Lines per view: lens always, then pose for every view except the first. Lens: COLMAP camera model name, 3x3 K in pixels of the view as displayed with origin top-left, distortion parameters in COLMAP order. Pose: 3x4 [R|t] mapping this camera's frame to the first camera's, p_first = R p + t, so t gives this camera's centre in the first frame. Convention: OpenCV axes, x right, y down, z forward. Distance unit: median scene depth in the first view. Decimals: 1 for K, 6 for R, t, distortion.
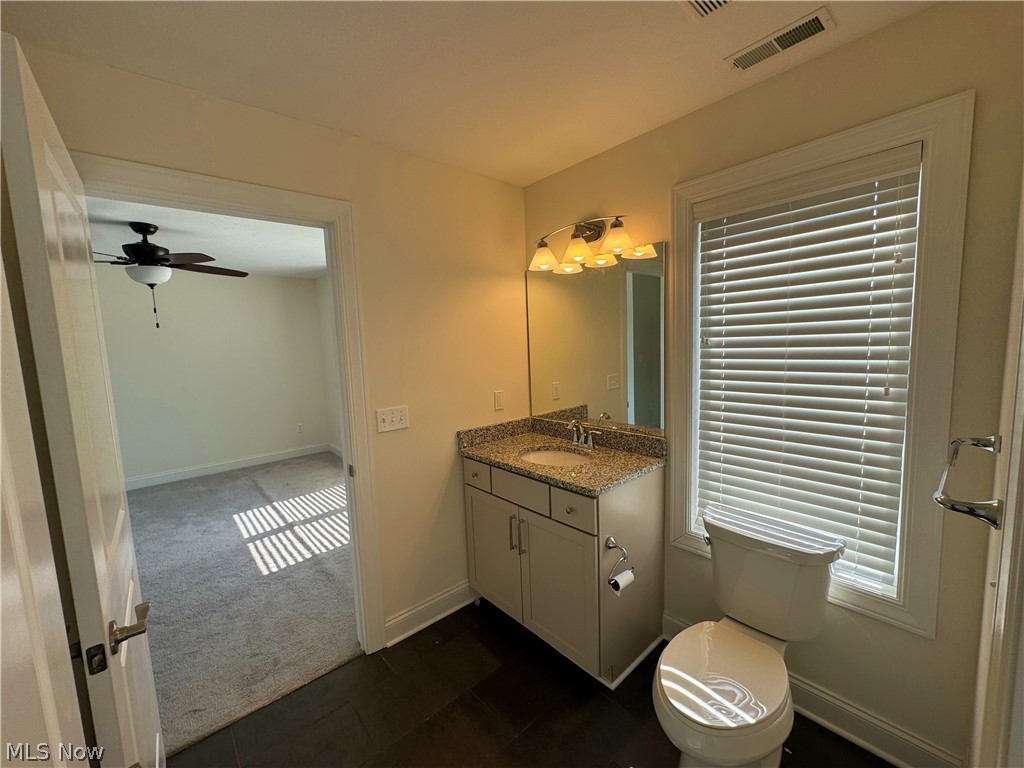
lens RADIAL K [[410.0, 0, 512.9], [0, 410.0, 383.3], [0, 0, 1]] dist [-0.001462, 0.000105]
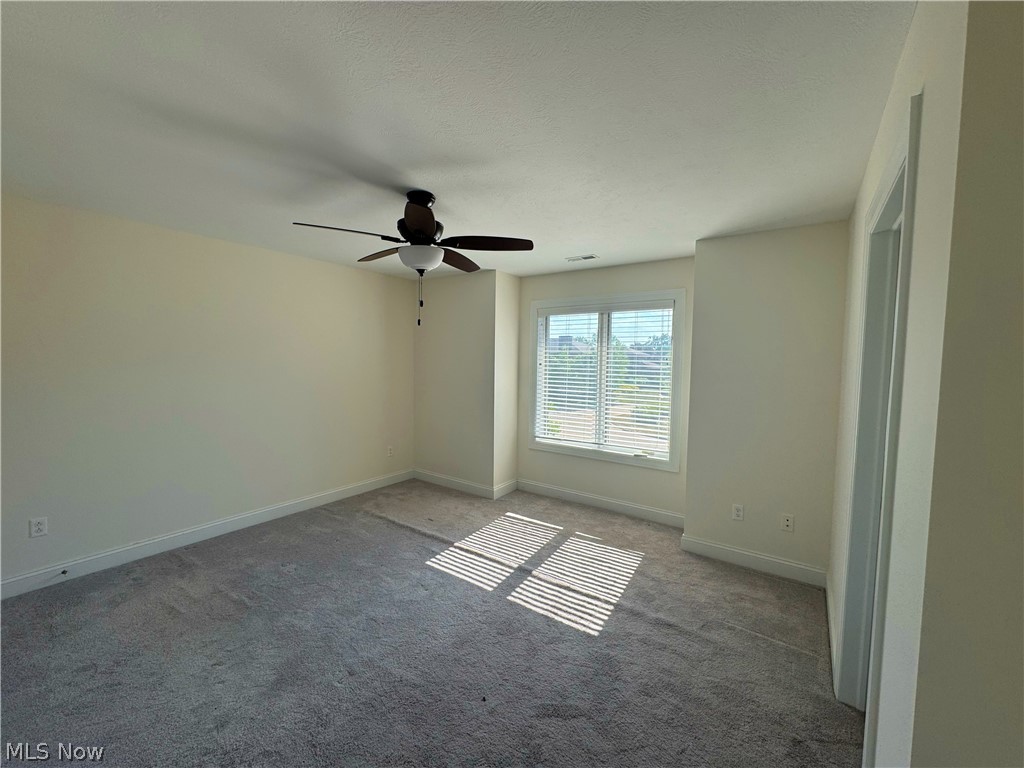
lens RADIAL K [[410.0, 0, 511.6], [0, 410.0, 387.5], [0, 0, 1]] dist [-0.001462, 0.000105]
pose [[0.969511, 0.039905, 0.241777, -0.782779], [-0.030095, 0.998572, -0.044133, 0.010417], [-0.243193, 0.035511, 0.969328, 0.179523]]
